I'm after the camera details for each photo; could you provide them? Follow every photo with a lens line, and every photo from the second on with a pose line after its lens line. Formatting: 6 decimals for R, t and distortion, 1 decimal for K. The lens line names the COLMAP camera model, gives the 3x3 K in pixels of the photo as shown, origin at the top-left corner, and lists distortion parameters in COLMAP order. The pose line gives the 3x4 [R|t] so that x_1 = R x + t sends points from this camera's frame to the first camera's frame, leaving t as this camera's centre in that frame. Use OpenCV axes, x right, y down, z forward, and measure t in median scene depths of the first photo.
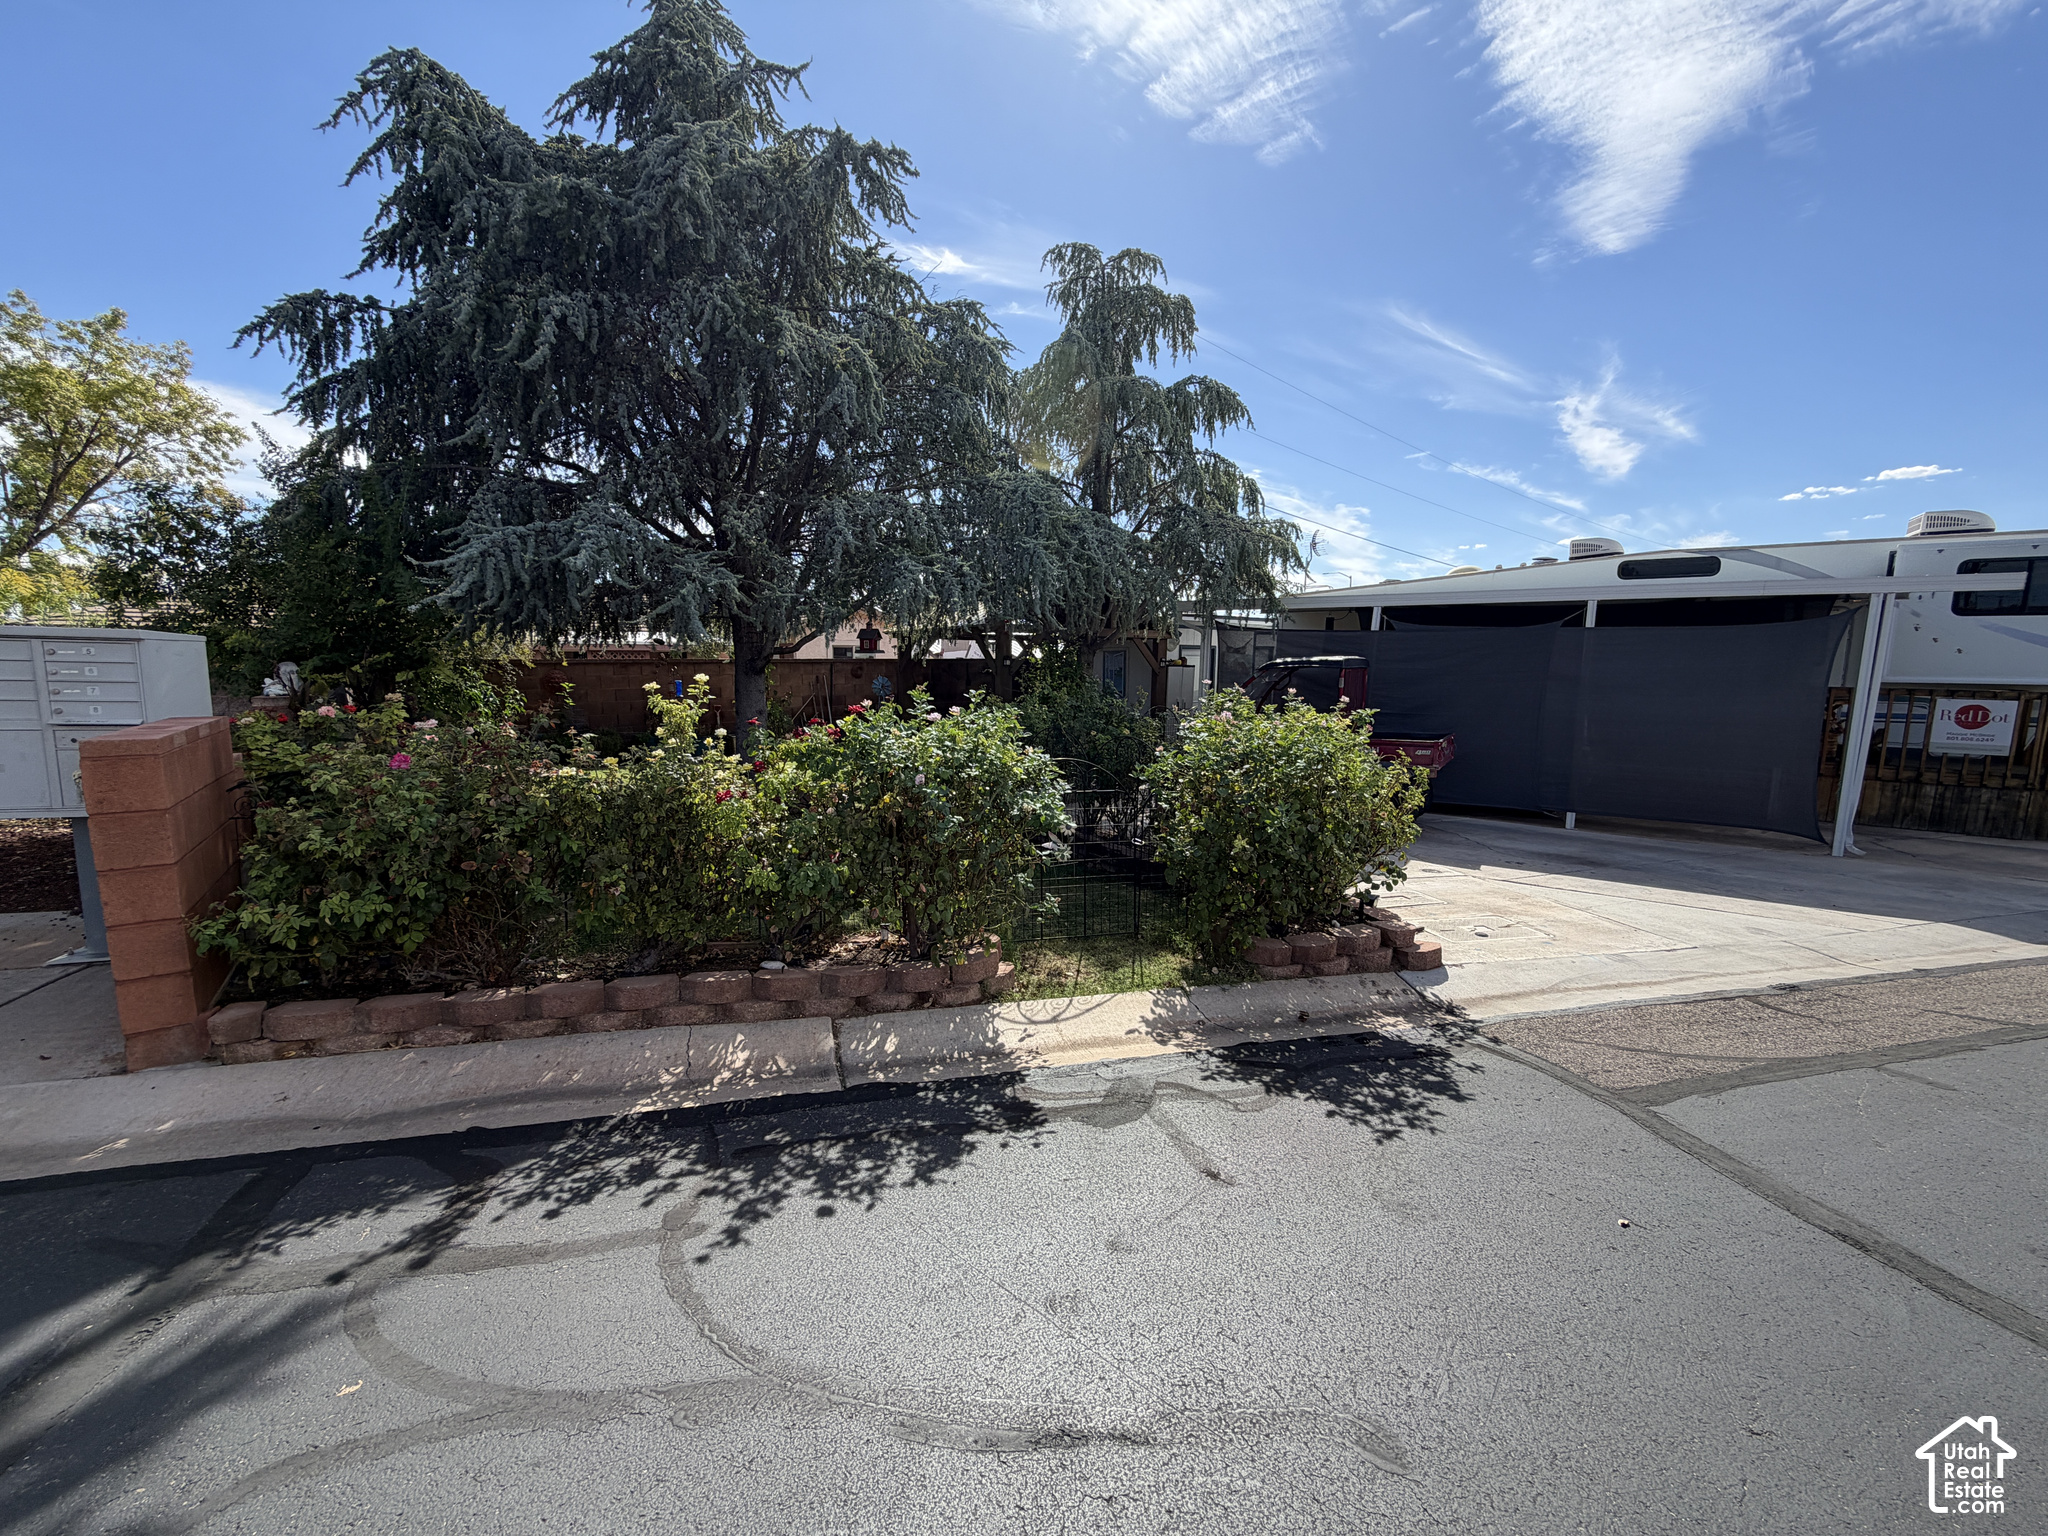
lens RADIAL K [[814.7, 0, 1014.2], [0, 814.7, 780.8], [0, 0, 1]] dist [-0.000268, 0.000420]
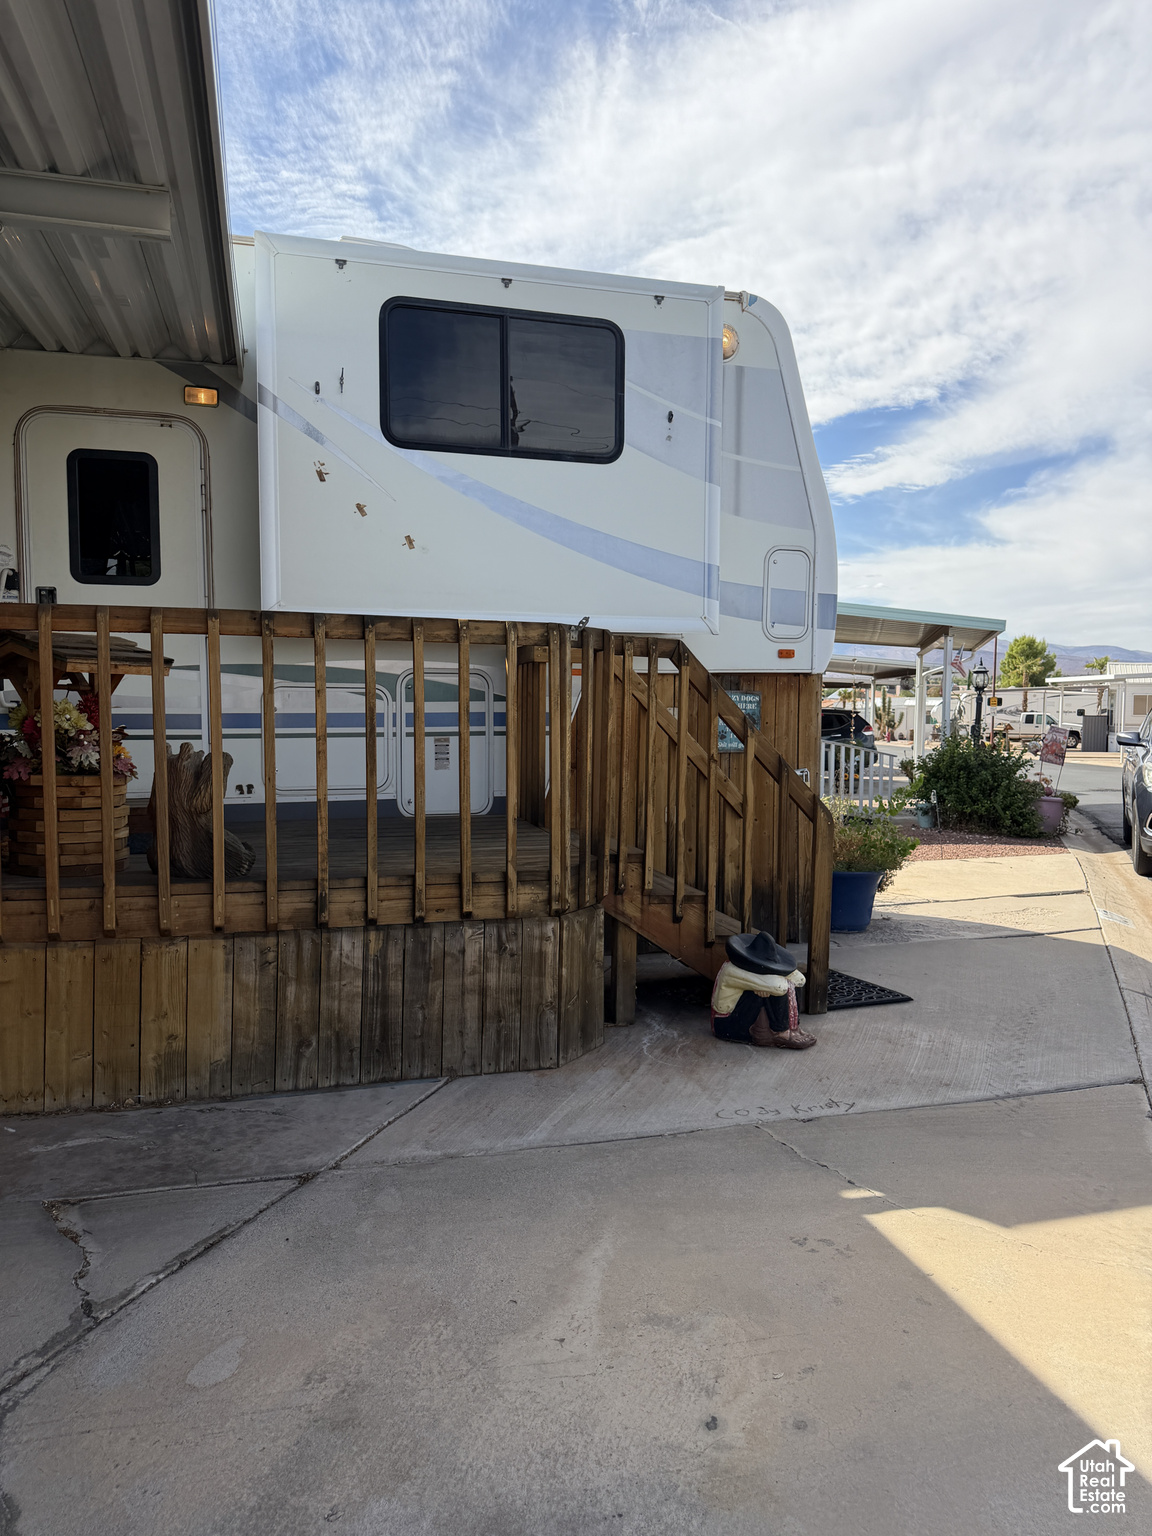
lens RADIAL K [[1062.1, 0, 576.0], [0, 1062.1, 768.0], [0, 0, 1]] dist [0.069769, -0.100652]
pose [[0.624112, -0.053904, 0.779473, 0.877118], [0.109000, 0.993869, -0.018544, -0.038759], [-0.773695, 0.096536, 0.626161, 0.686266]]
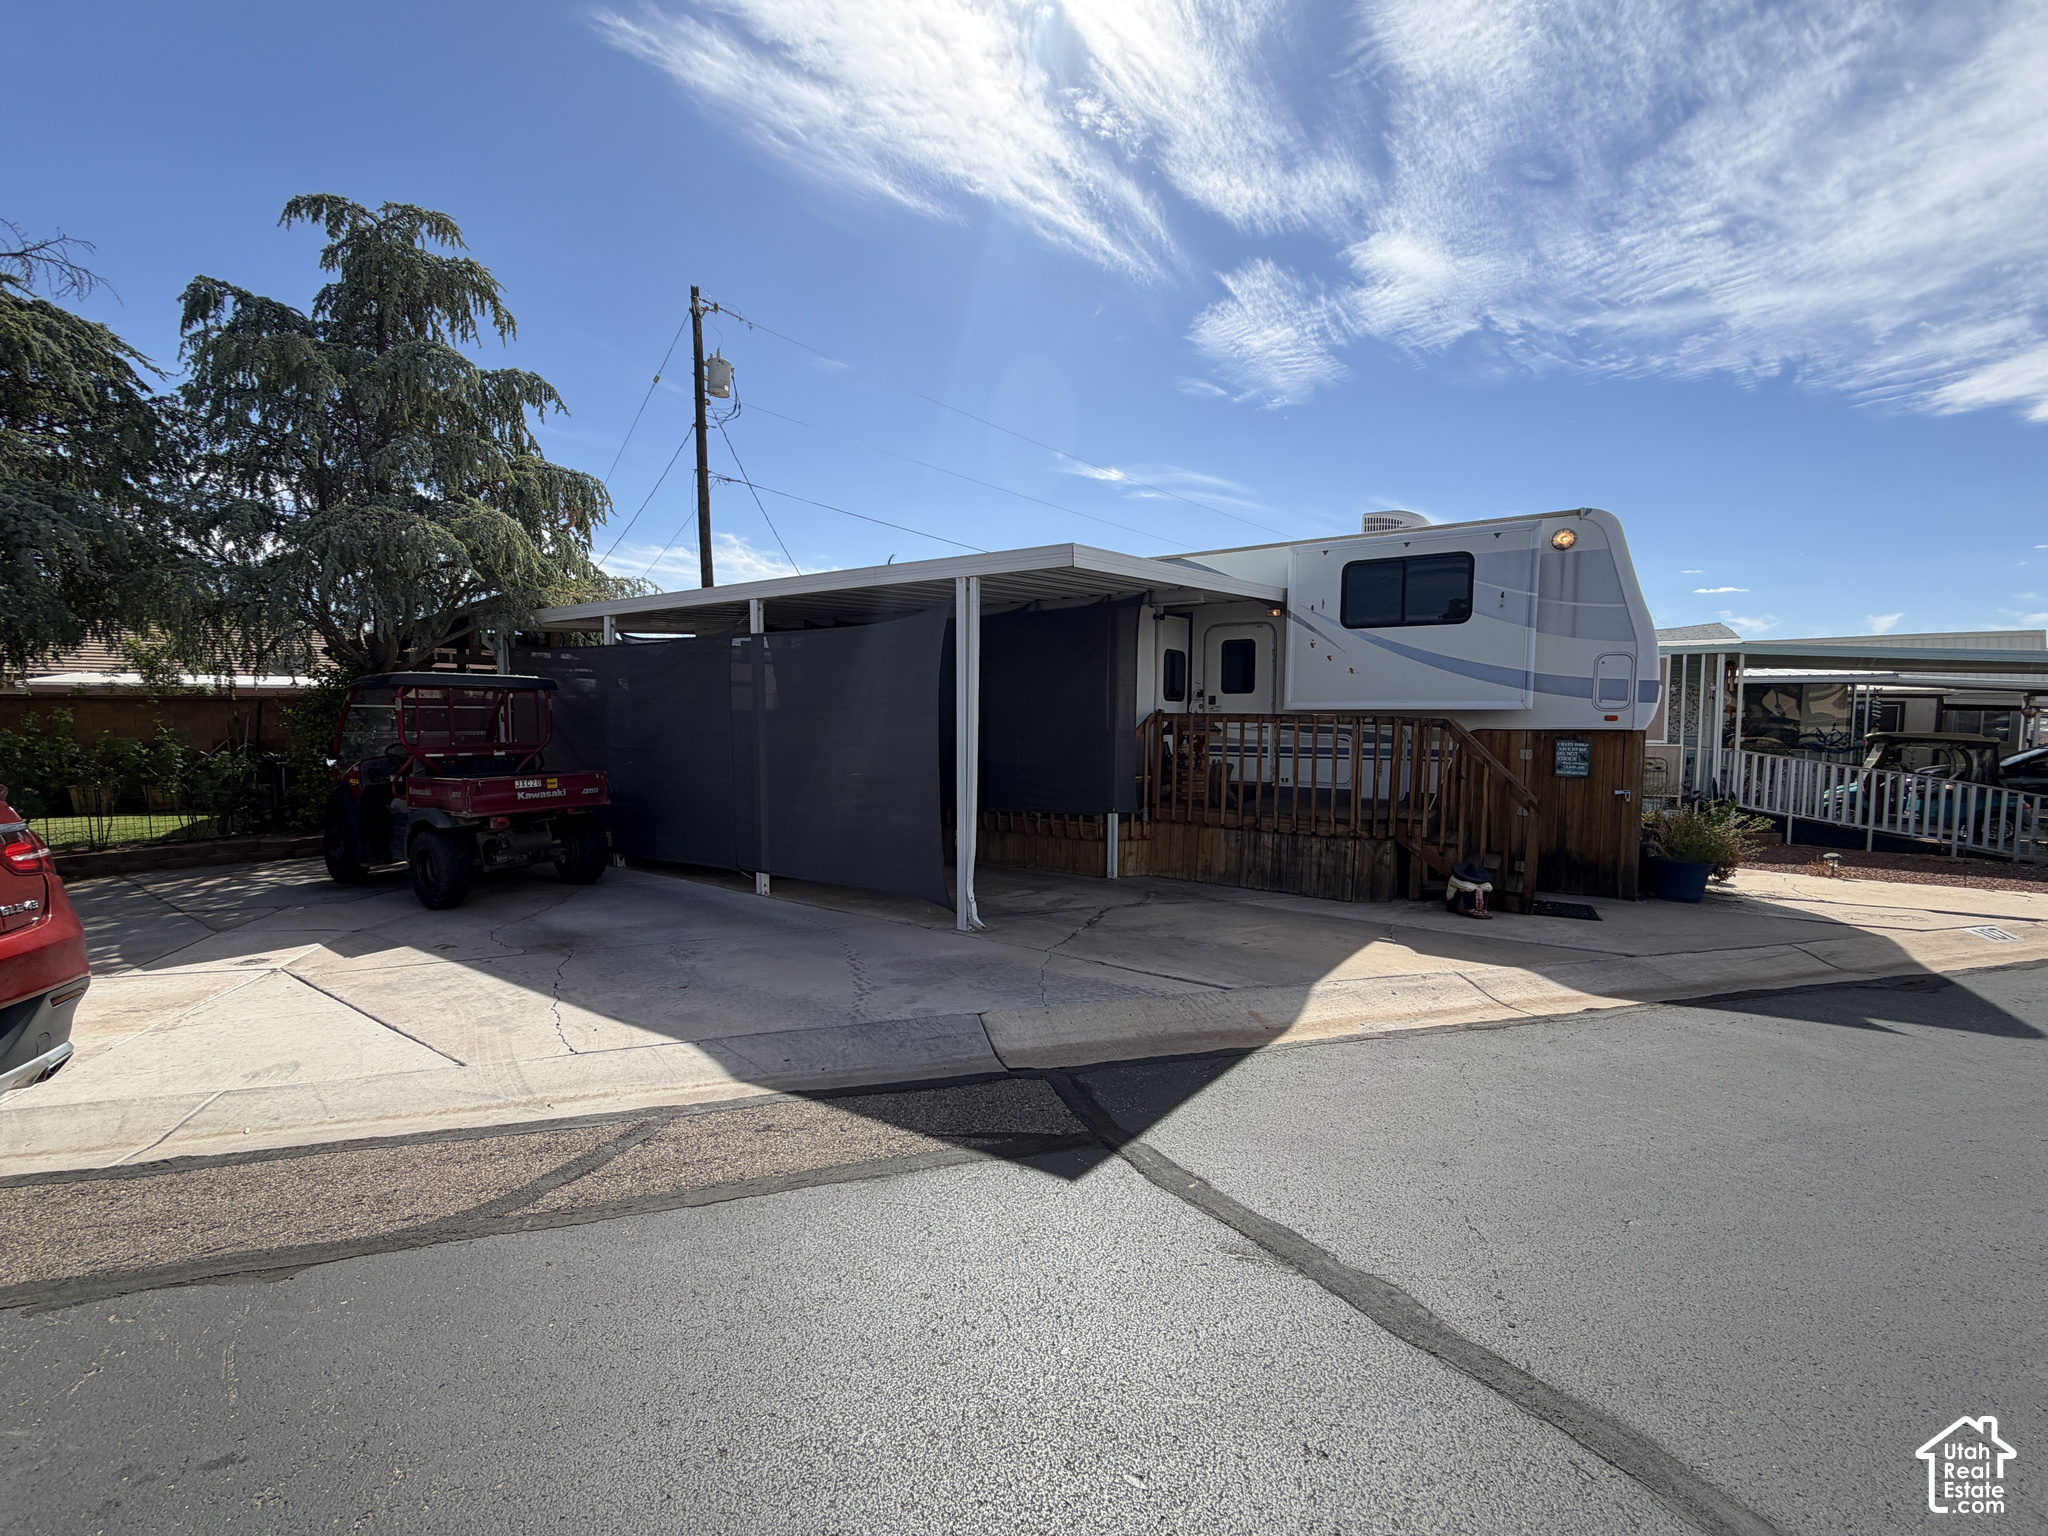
lens RADIAL K [[850.3, 0, 1024.0], [0, 850.3, 768.0], [0, 0, 1]] dist [-0.001324, -0.000006]
pose [[0.999705, -0.004626, 0.023853, 0.868537], [0.006366, 0.997284, -0.073370, 0.000824], [-0.023449, 0.073501, 0.997019, 0.166777]]
